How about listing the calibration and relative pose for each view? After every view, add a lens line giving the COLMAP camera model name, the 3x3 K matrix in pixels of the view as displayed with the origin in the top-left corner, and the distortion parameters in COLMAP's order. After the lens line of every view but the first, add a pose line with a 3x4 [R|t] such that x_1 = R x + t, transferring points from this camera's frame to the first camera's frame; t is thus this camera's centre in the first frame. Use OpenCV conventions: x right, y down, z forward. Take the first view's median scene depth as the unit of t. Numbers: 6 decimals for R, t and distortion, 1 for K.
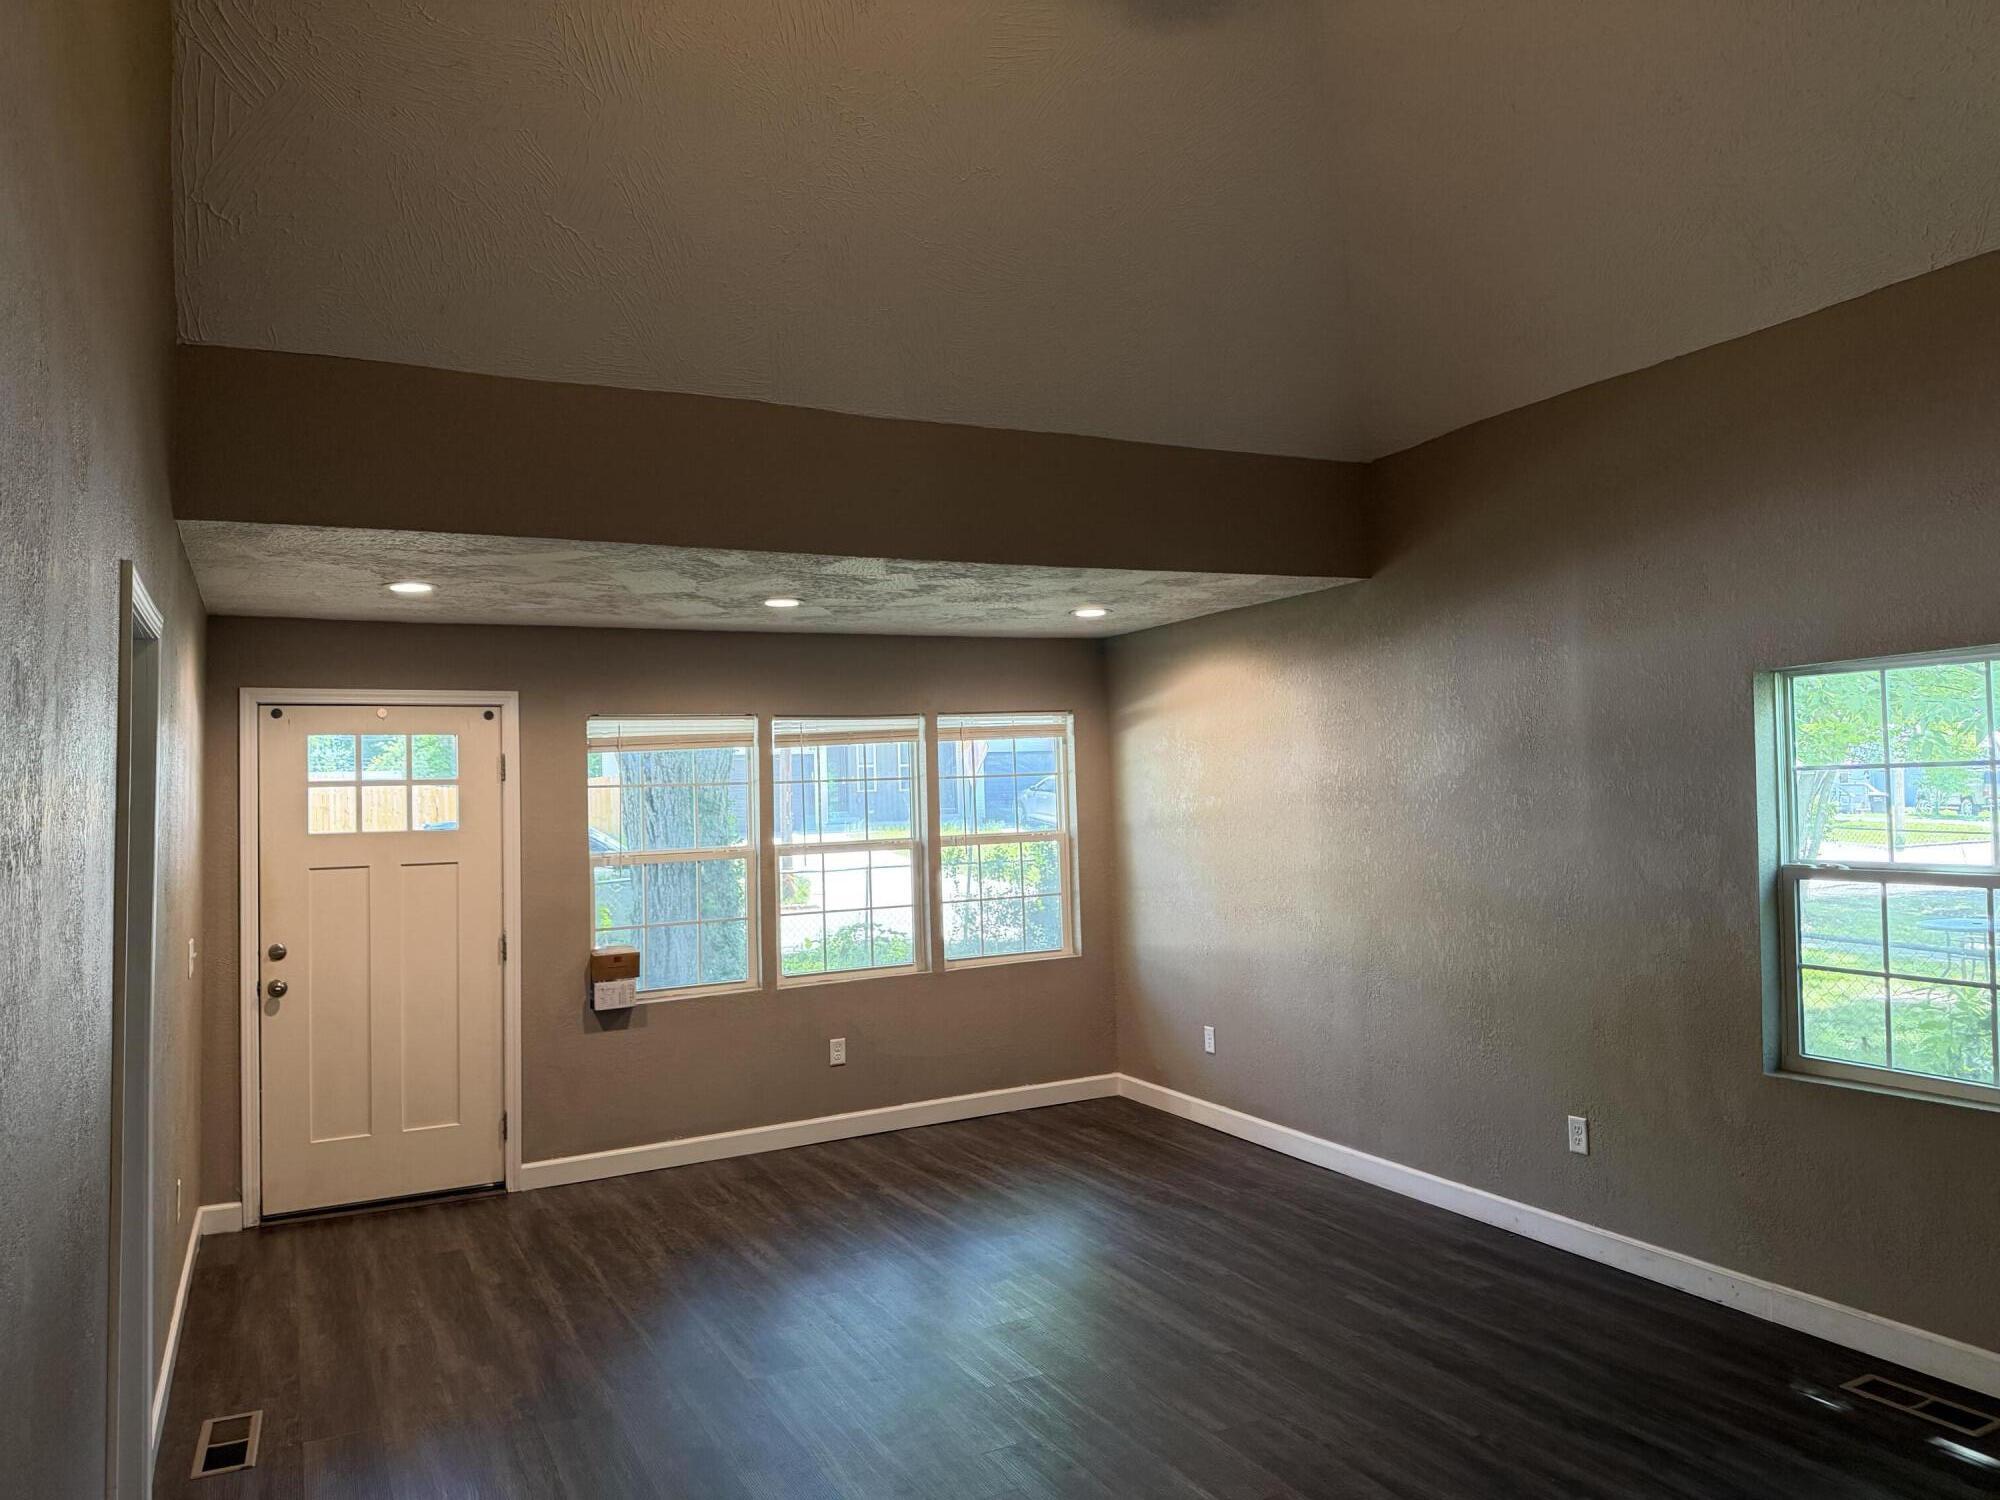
lens RADIAL K [[1399.4, 0, 1014.6], [0, 1399.4, 755.7], [0, 0, 1]] dist [0.037573, -0.008259]
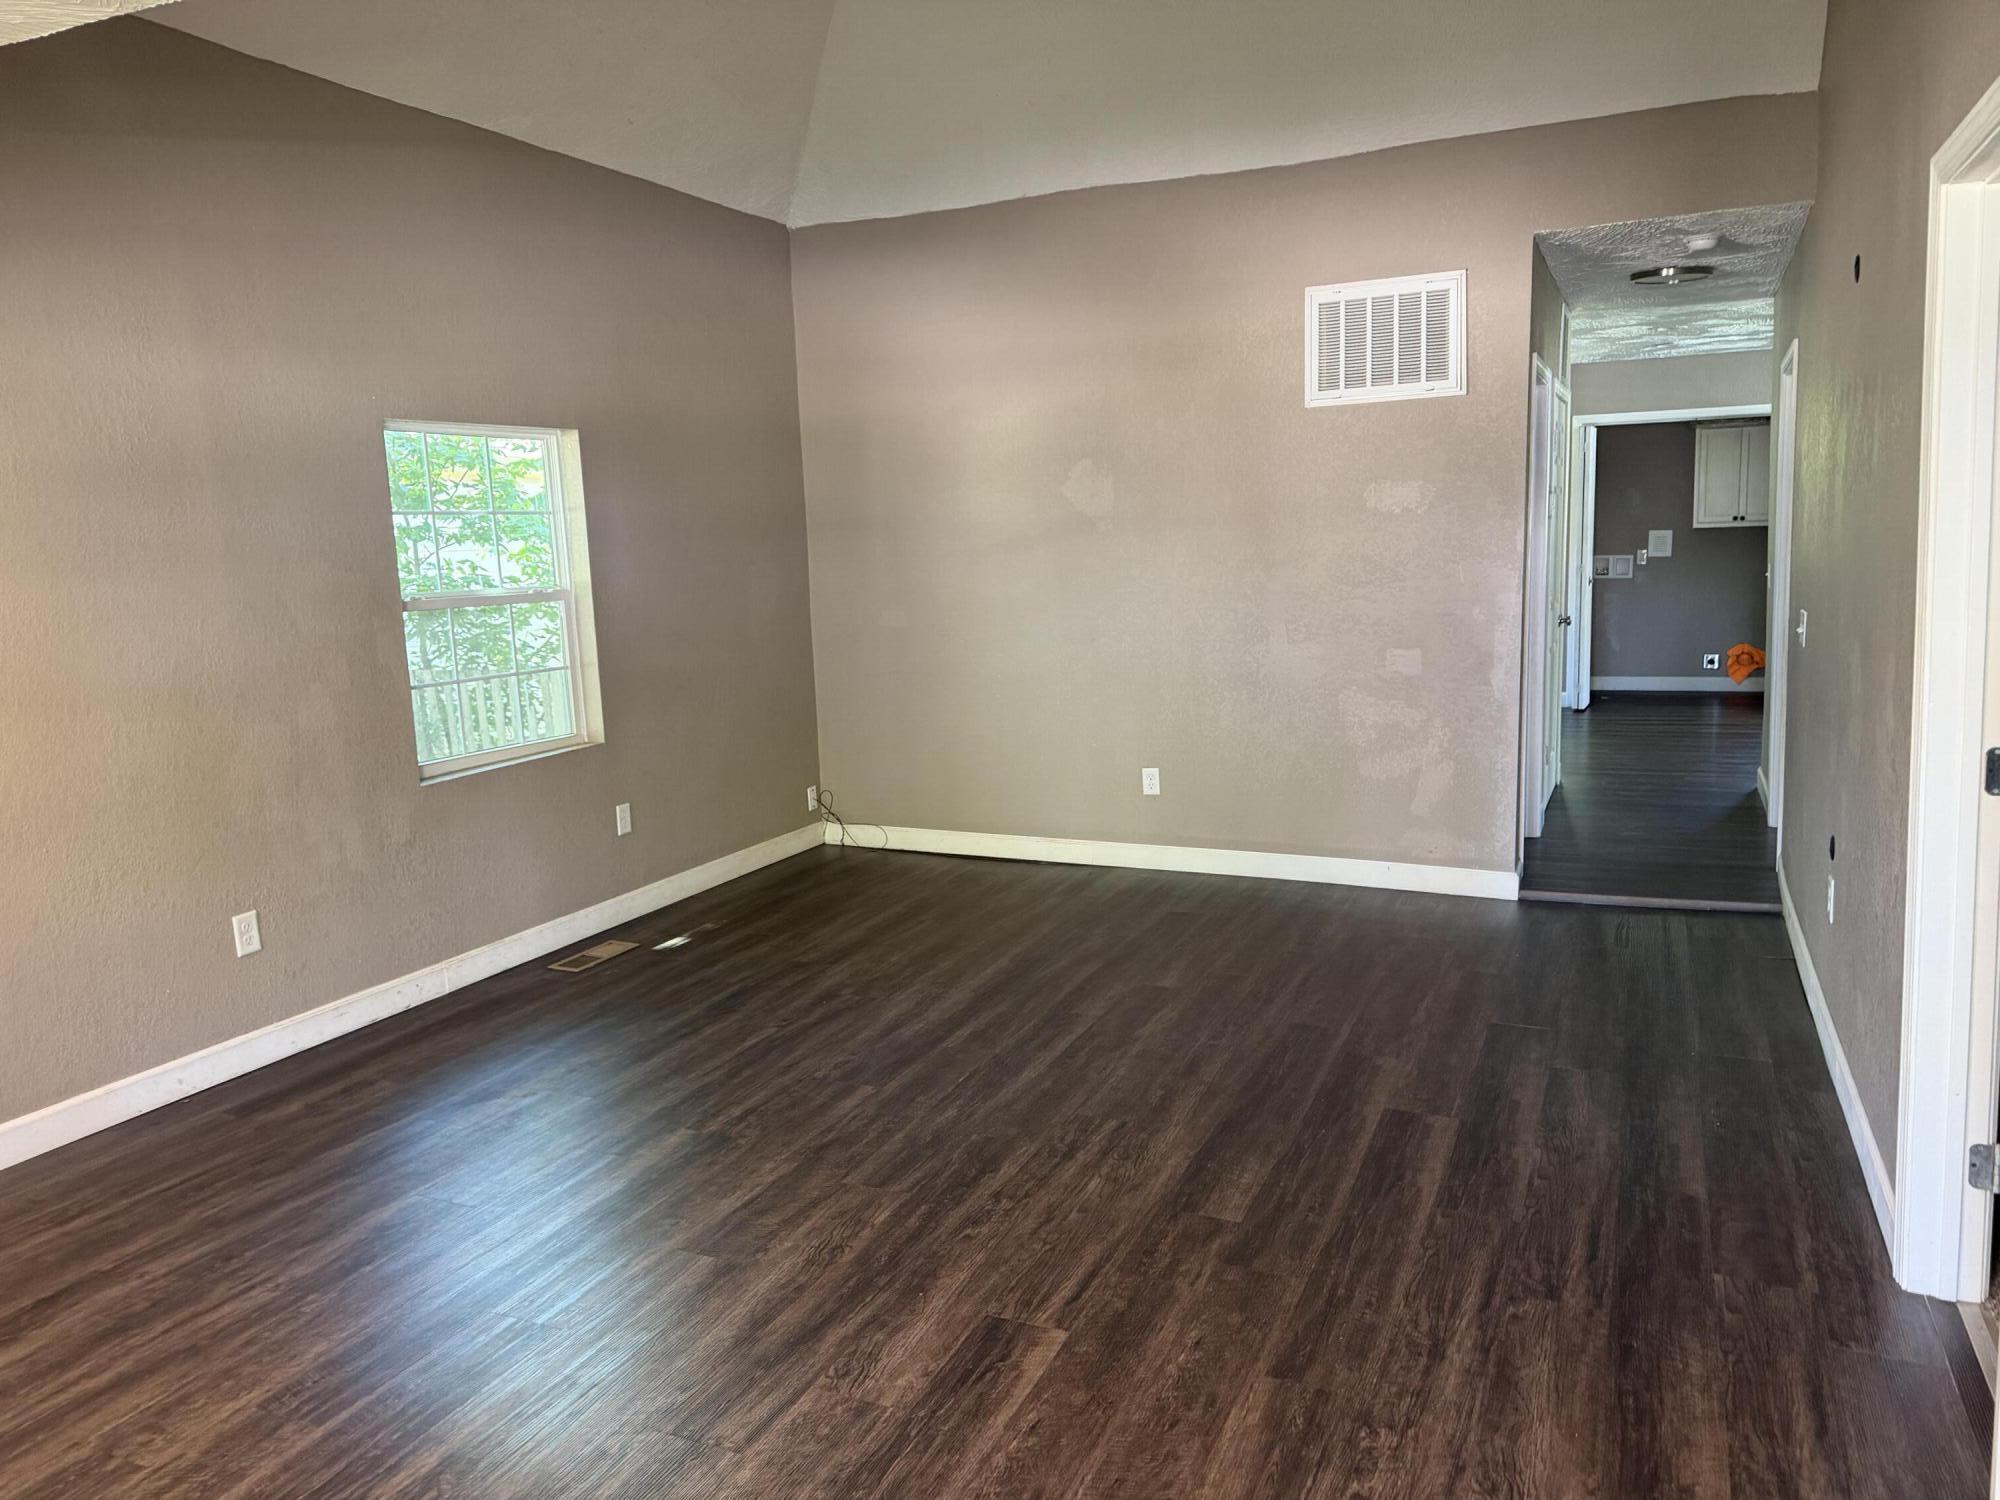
lens RADIAL K [[1399.4, 0, 1018.2], [0, 1399.4, 751.6], [0, 0, 1]] dist [0.037573, -0.008259]
pose [[-0.617480, -0.078477, 0.782662, -0.651668], [0.021685, 0.992934, 0.116670, 0.075317], [-0.786288, 0.089013, -0.611415, 1.321813]]
